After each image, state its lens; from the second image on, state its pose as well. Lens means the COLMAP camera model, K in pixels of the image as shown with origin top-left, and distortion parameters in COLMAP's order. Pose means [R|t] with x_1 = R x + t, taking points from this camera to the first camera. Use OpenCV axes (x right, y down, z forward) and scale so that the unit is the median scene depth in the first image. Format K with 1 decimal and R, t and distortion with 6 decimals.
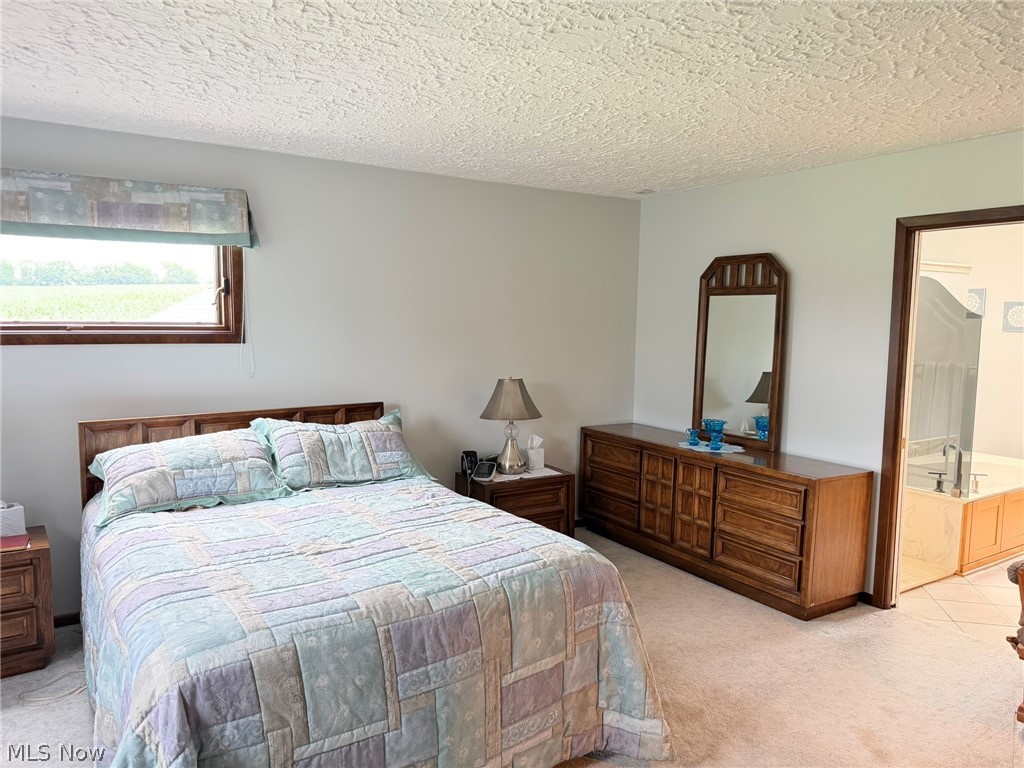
lens RADIAL K [[722.8, 0, 518.8], [0, 722.8, 382.4], [0, 0, 1]] dist [0.039489, -0.027661]
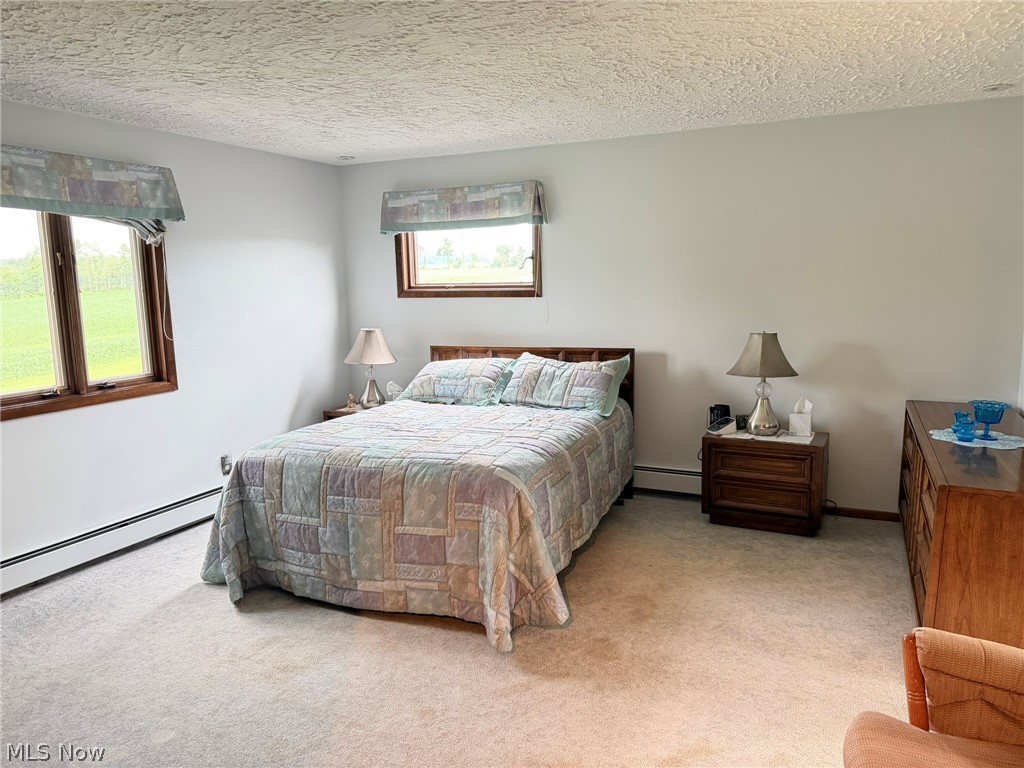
lens RADIAL K [[722.8, 0, 519.7], [0, 722.8, 385.6], [0, 0, 1]] dist [0.039489, -0.027661]
pose [[0.551962, 0.099043, -0.827967, 1.139179], [-0.055538, 0.995083, 0.082010, 0.001678], [0.832018, 0.000718, 0.554748, 0.378873]]
